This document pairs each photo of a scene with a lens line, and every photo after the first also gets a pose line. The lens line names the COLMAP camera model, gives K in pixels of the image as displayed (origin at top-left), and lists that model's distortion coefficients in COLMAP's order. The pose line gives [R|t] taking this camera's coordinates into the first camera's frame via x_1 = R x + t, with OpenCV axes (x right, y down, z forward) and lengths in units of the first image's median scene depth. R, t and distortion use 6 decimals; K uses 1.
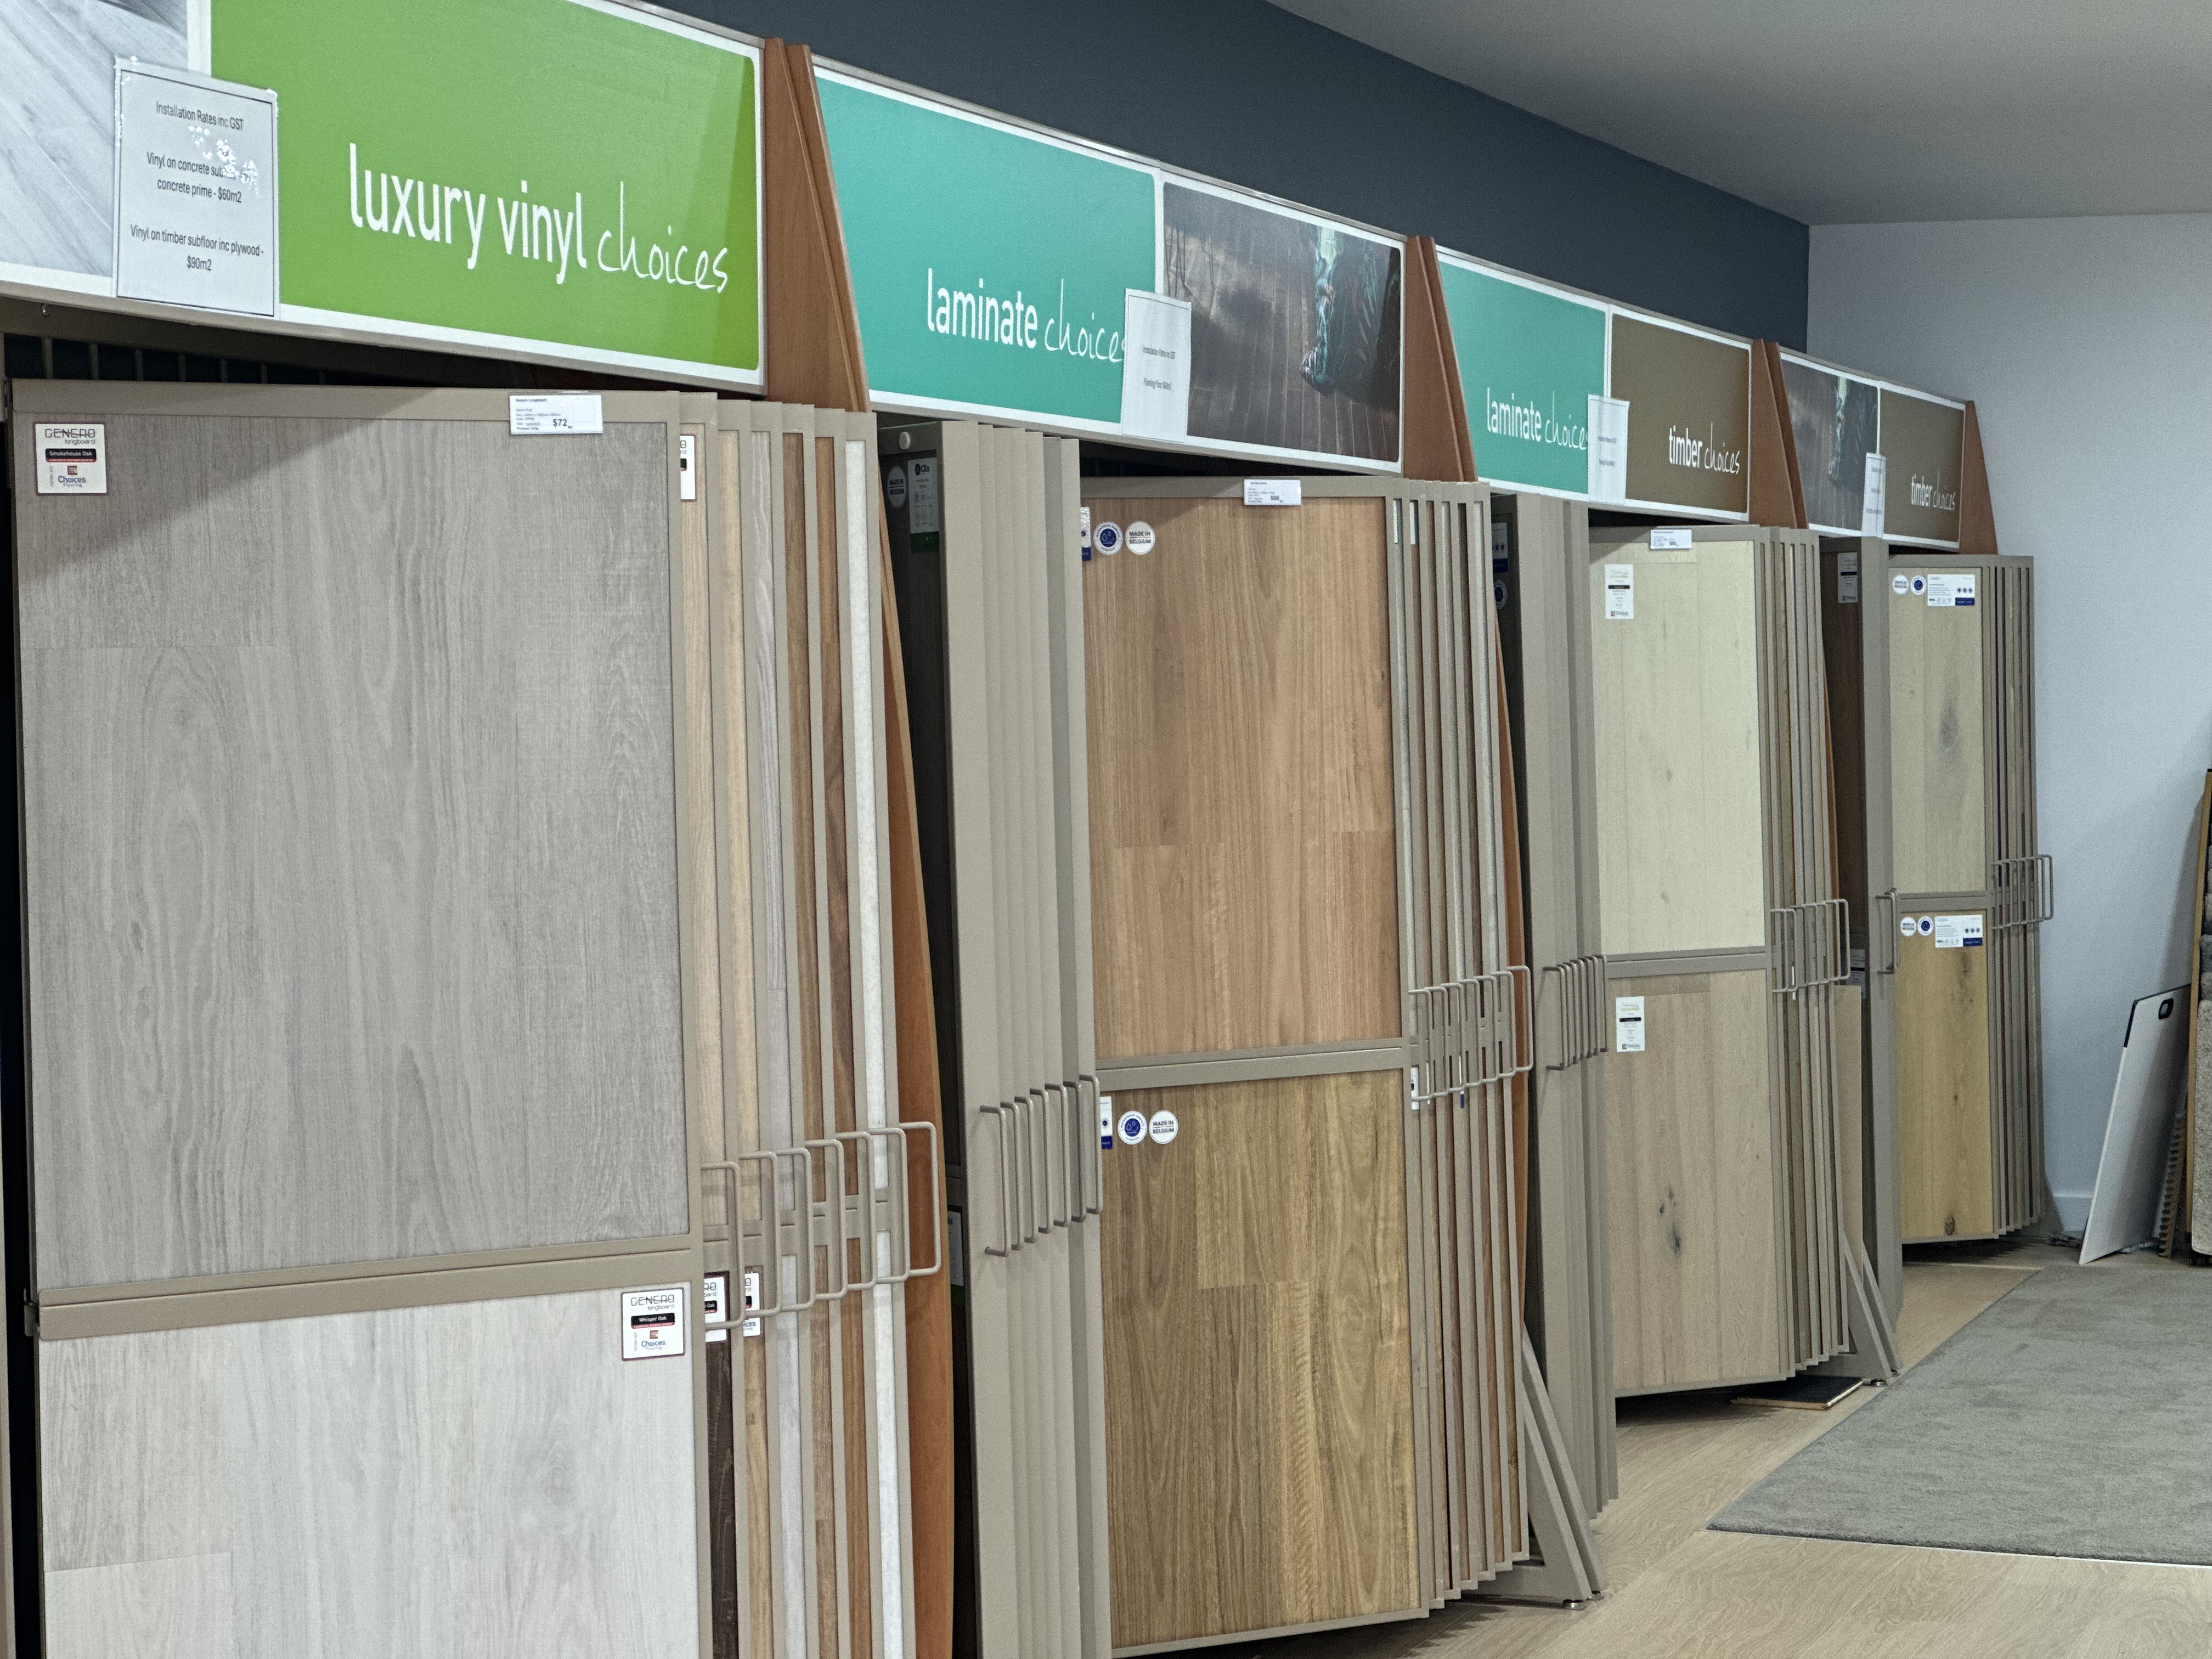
lens RADIAL K [[4900.7, 0, 1106.0], [0, 4900.7, 829.5], [0, 0, 1]] dist [-0.033845, 2.786674]
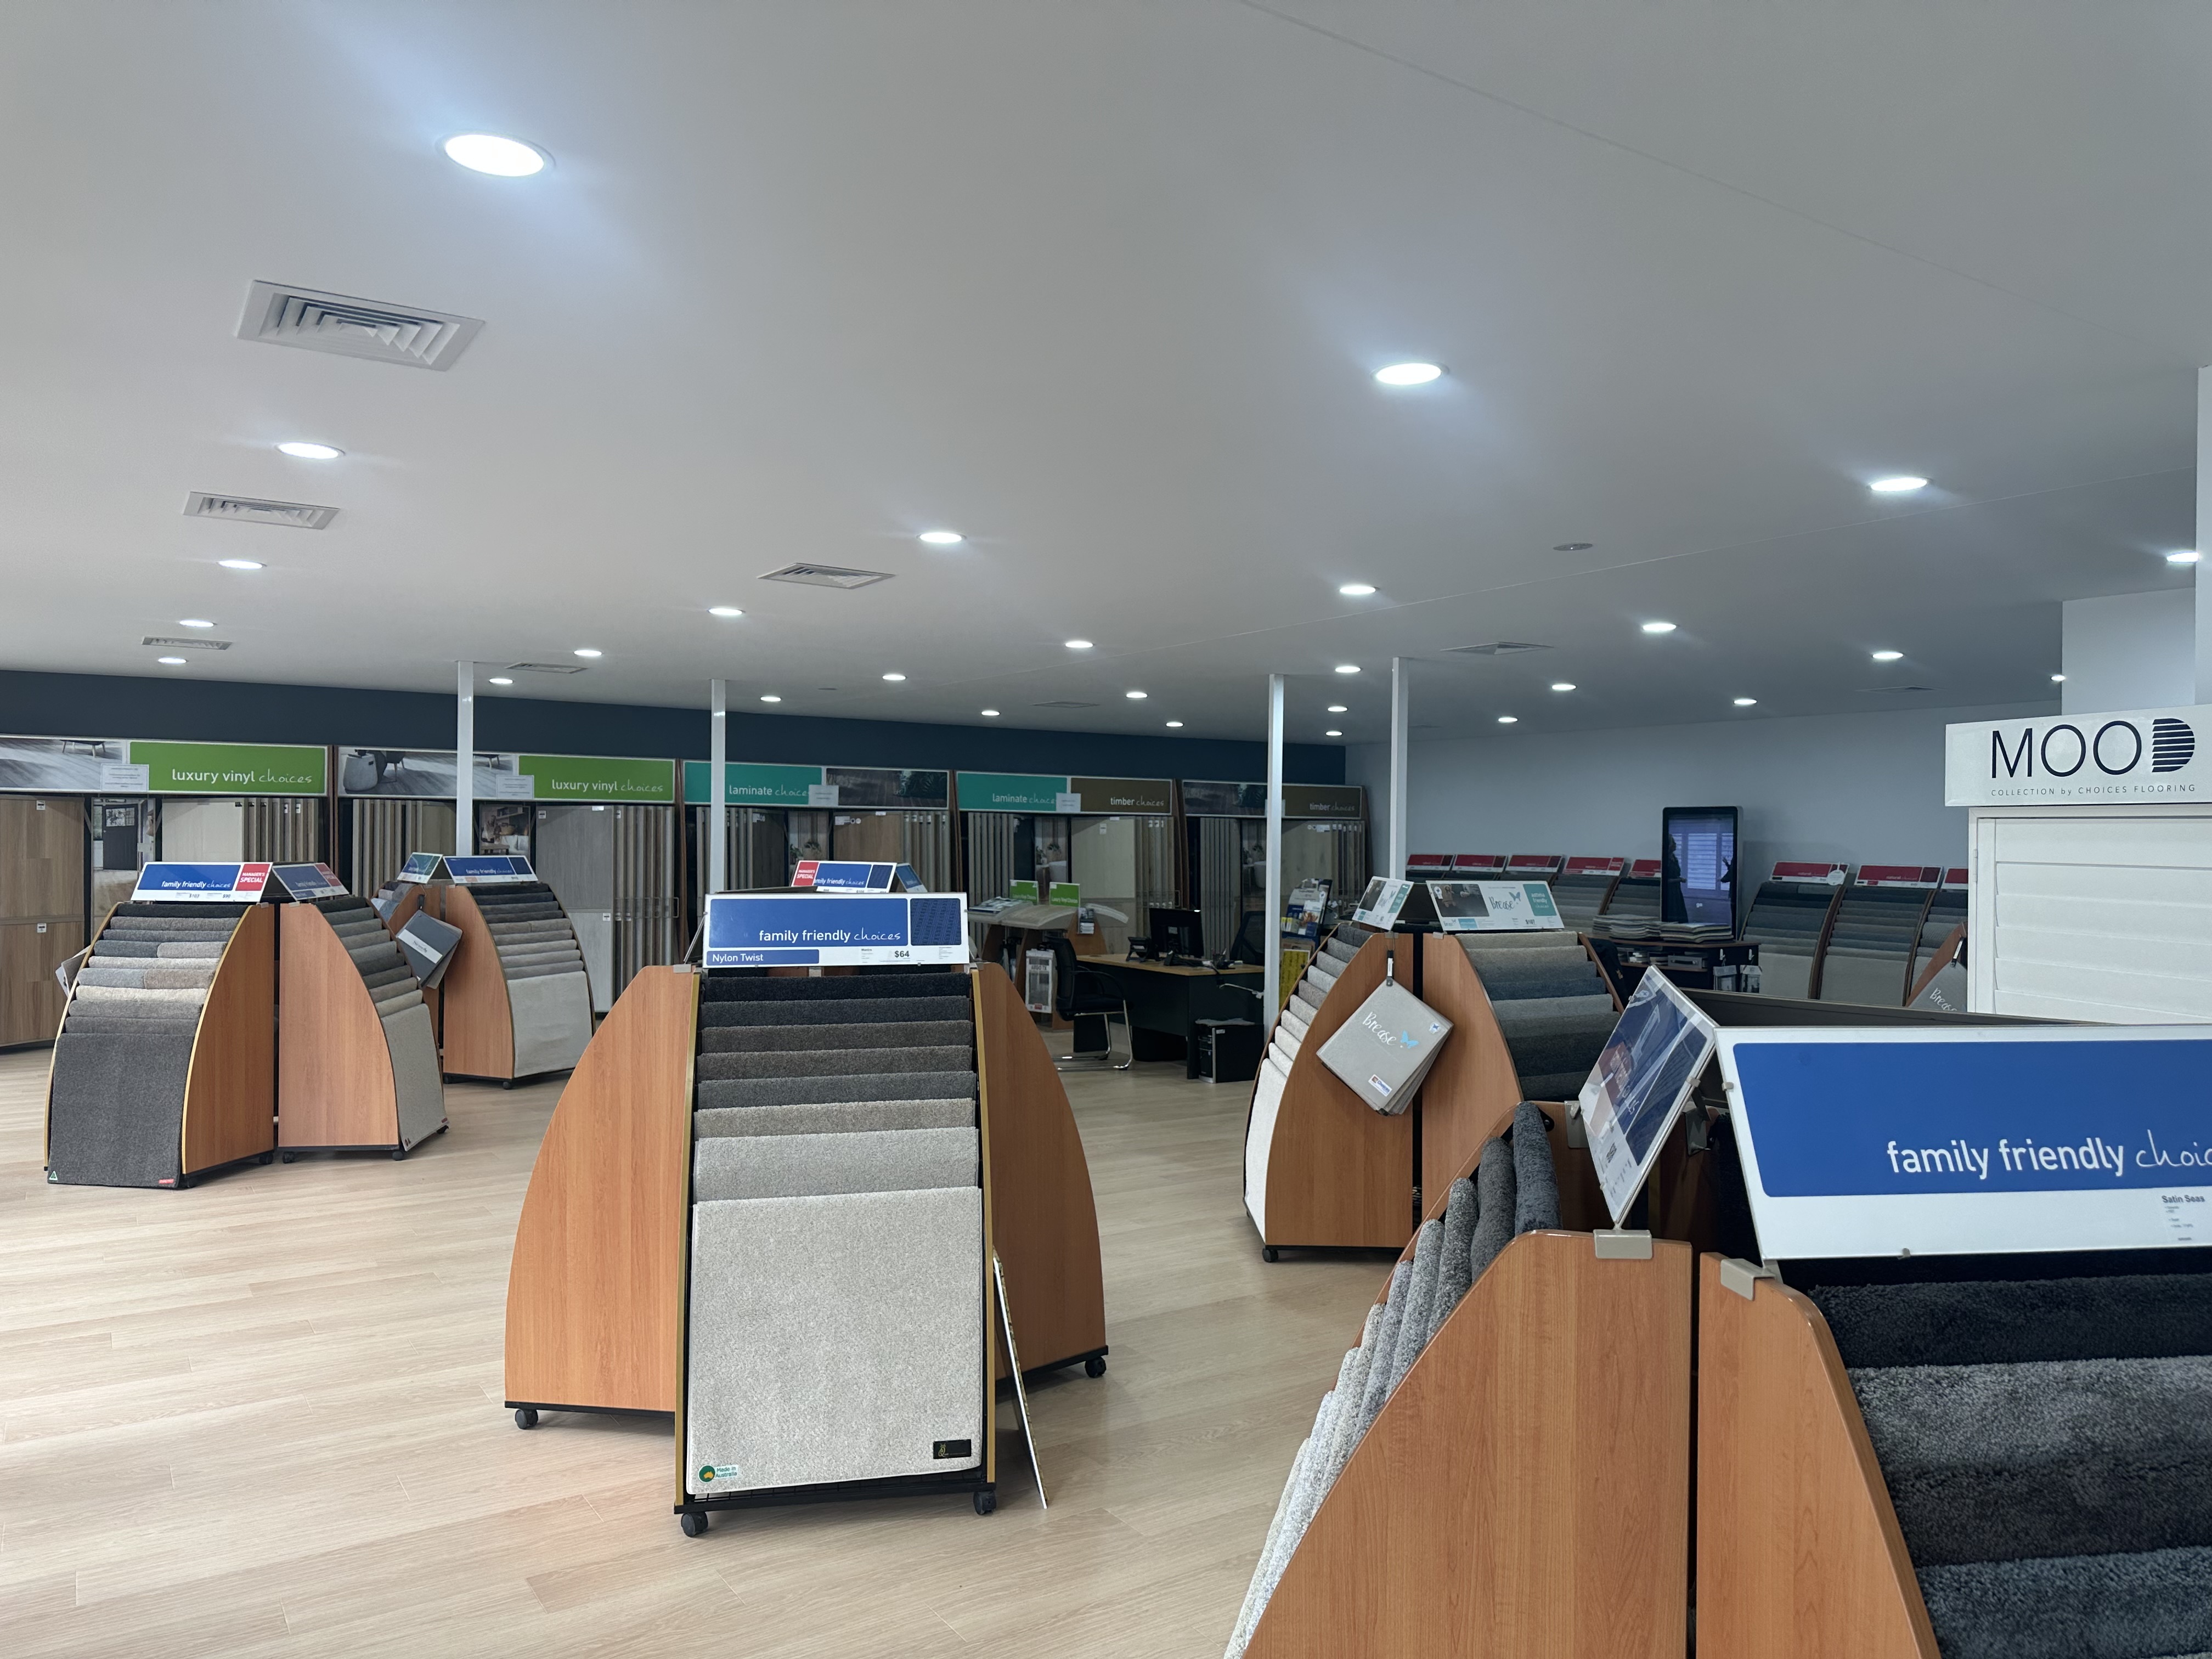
lens RADIAL K [[1531.8, 0, 1163.1], [0, 1531.8, 836.2], [0, 0, 1]] dist [0.101426, -0.194996]
pose [[0.812467, 0.002934, -0.583000, 2.279959], [-0.028501, 0.998992, -0.034690, 0.028817], [0.582310, 0.044801, 0.811731, -0.614832]]
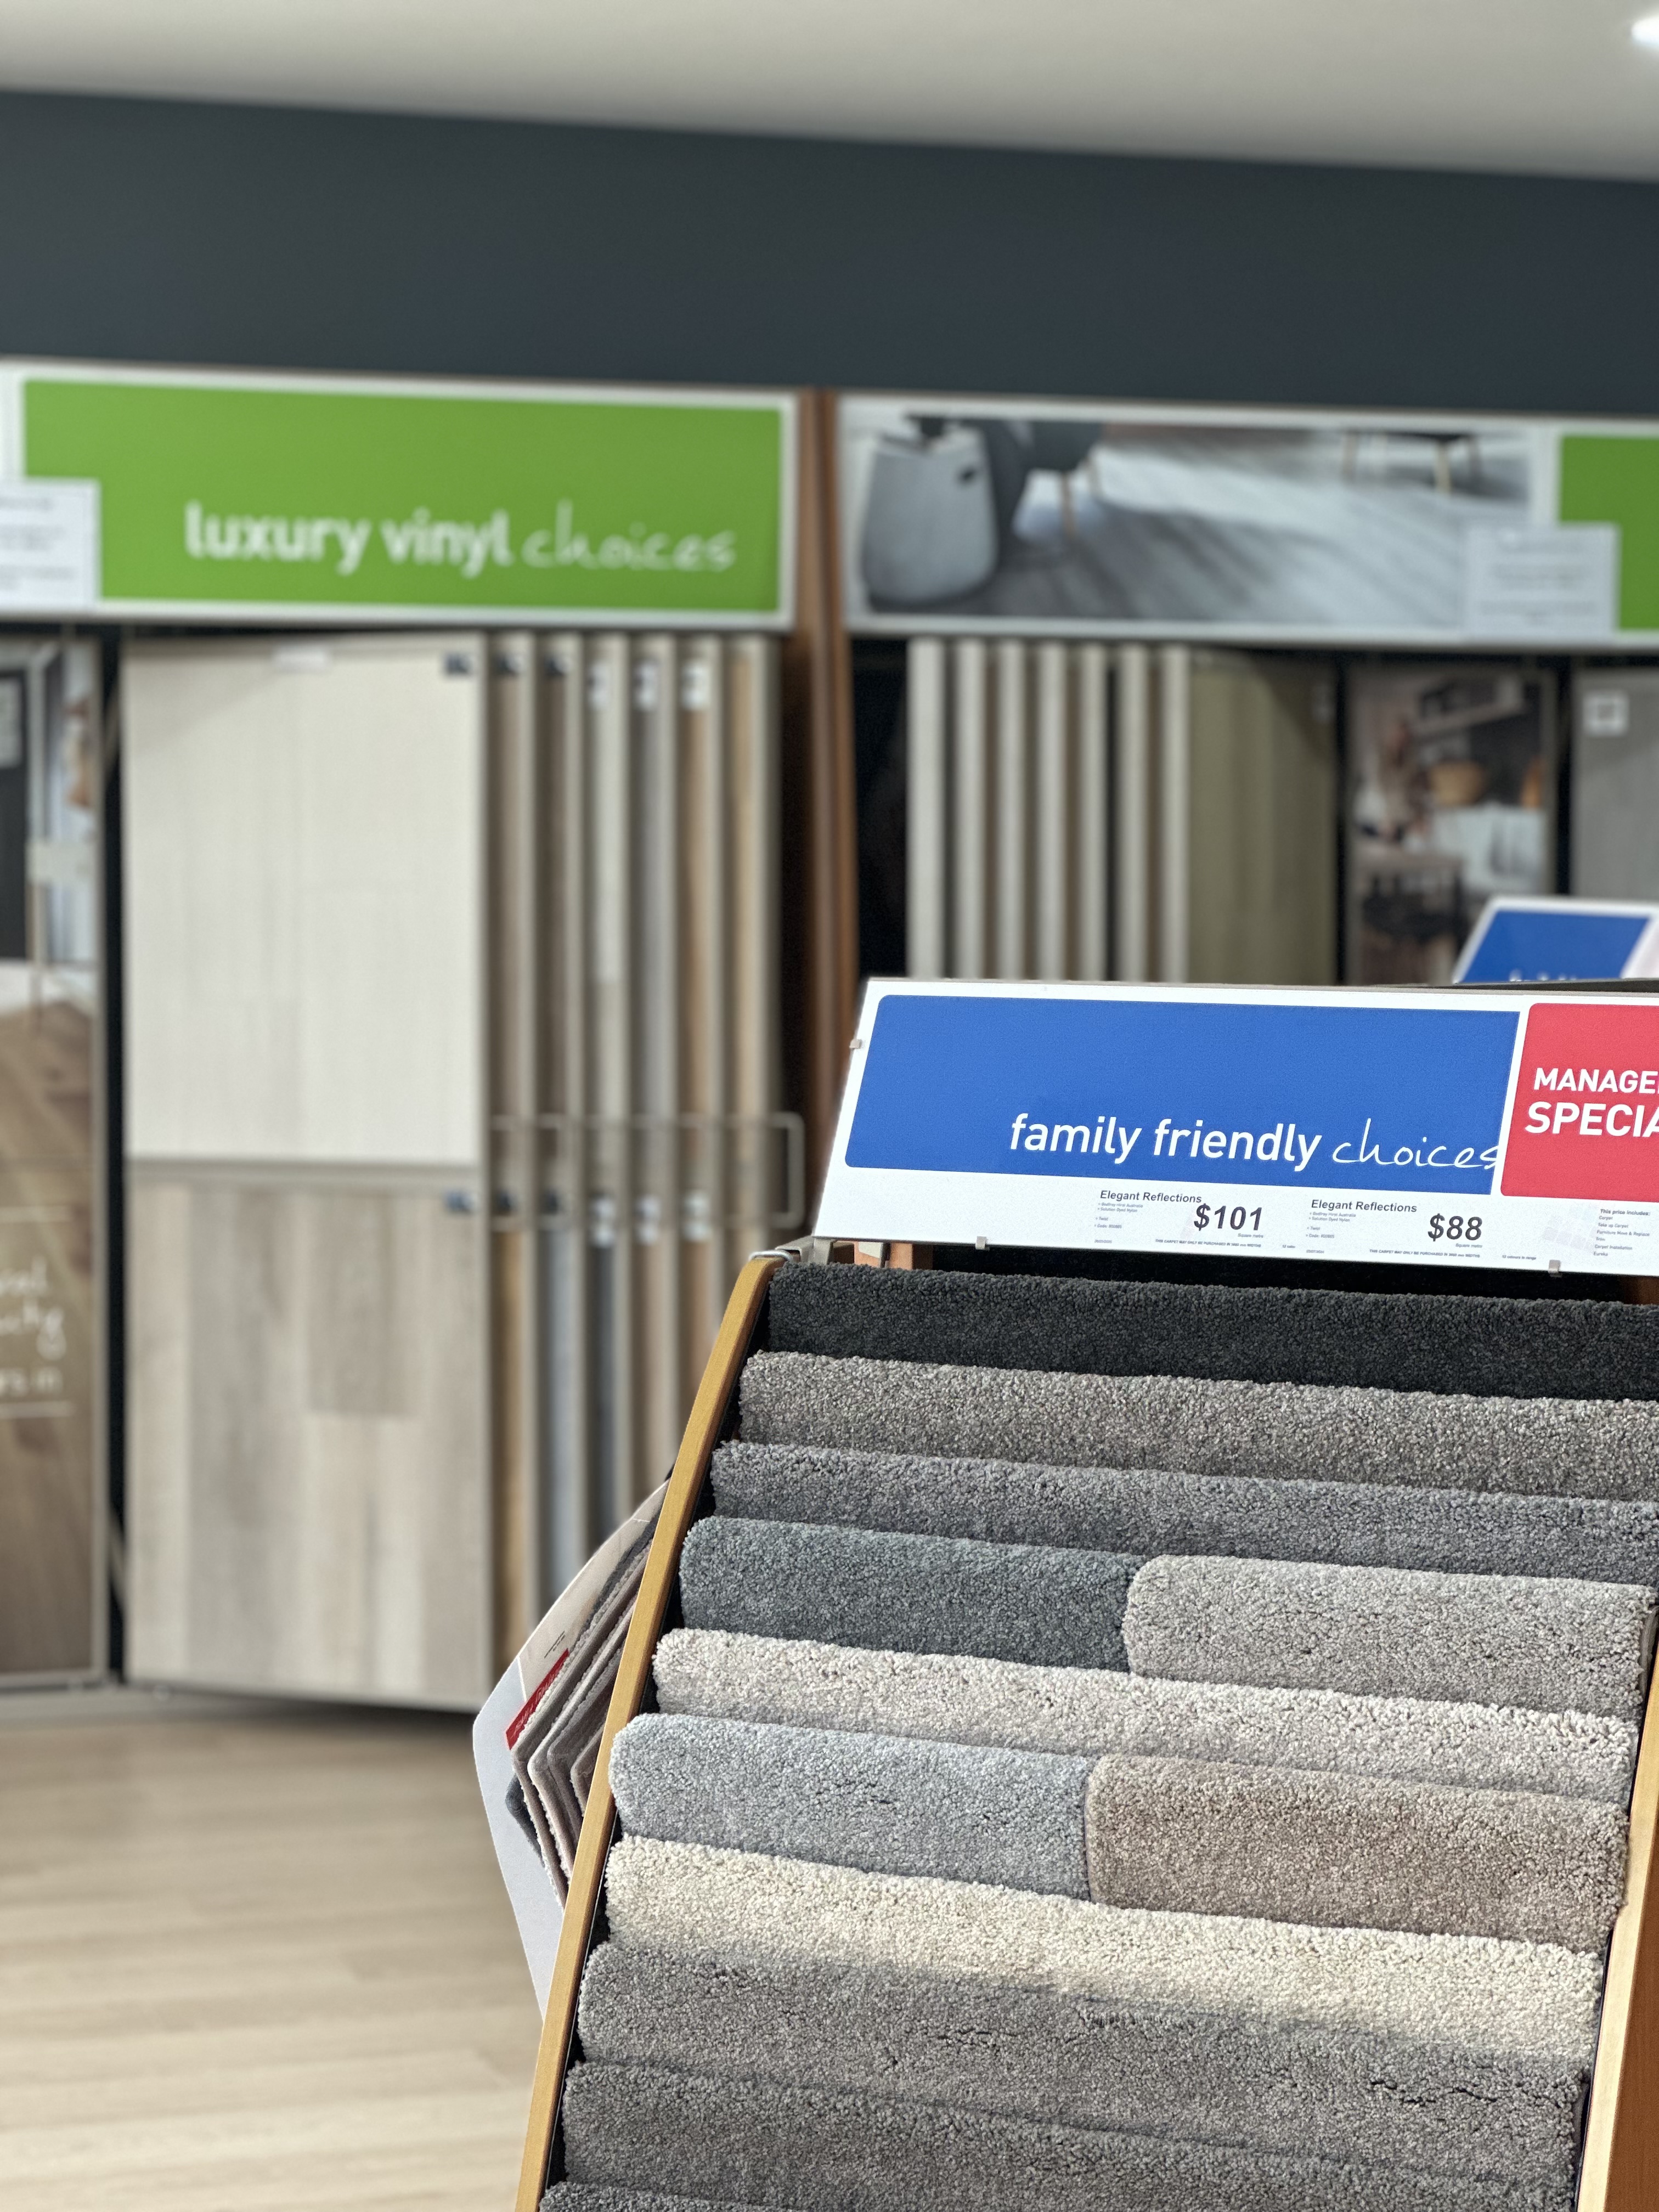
lens RADIAL K [[4900.7, 0, 639.1], [0, 4900.7, 1105.6], [0, 0, 1]] dist [-0.033845, 2.786674]
pose [[0.575246, 0.054343, -0.816173, 1.120132], [-0.041619, 0.998443, 0.037145, 0.022090], [0.816921, 0.012601, 0.576612, -0.411092]]
